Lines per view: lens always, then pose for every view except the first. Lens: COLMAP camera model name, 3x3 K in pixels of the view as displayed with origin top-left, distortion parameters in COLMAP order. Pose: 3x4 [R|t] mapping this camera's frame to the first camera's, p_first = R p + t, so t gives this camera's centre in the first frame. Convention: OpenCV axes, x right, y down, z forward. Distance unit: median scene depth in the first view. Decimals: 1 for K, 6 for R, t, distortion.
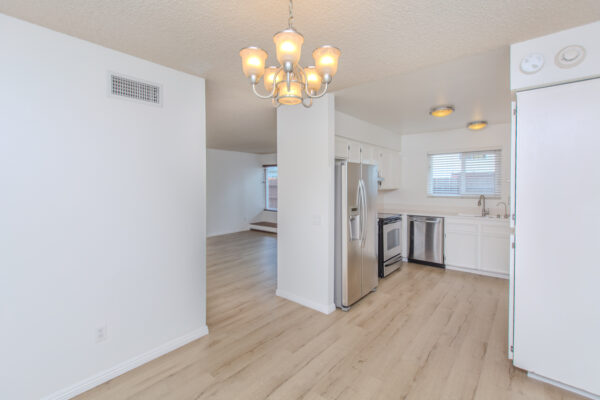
lens RADIAL K [[274.4, 0, 300.1], [0, 274.4, 188.6], [0, 0, 1]] dist [0.000471, -0.000074]
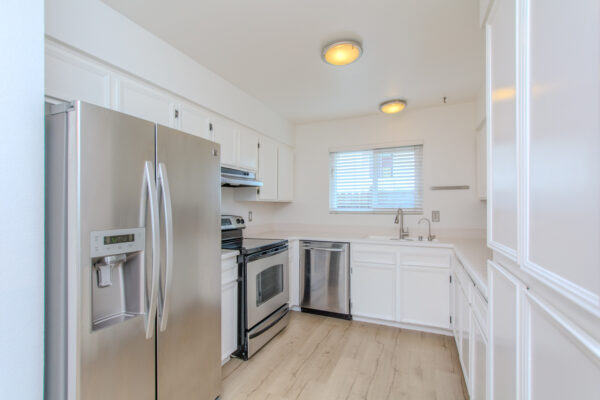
lens RADIAL K [[277.8, 0, 304.1], [0, 277.8, 204.7], [0, 0, 1]] dist [0.000258, -0.000162]
pose [[0.963658, -0.003308, 0.267118, 0.243137], [0.007931, 0.999837, -0.016228, 0.023264], [-0.267021, 0.017757, 0.963527, 0.388942]]
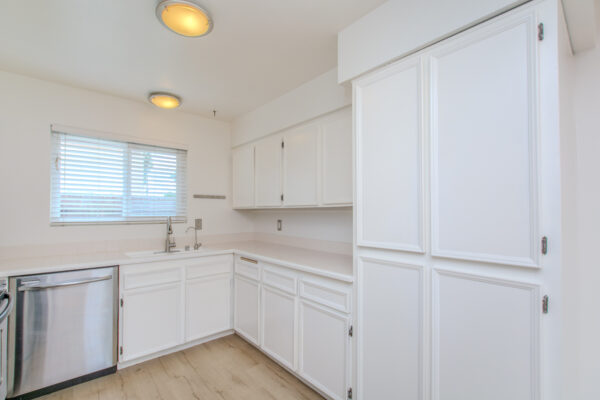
lens RADIAL K [[272.3, 0, 298.0], [0, 272.3, 206.4], [0, 0, 1]] dist [0.004413, 0.000135]
pose [[0.176265, 0.018558, 0.984168, 0.110666], [0.013156, 0.999689, -0.021207, 0.016413], [-0.984255, 0.016686, 0.175966, 0.611187]]
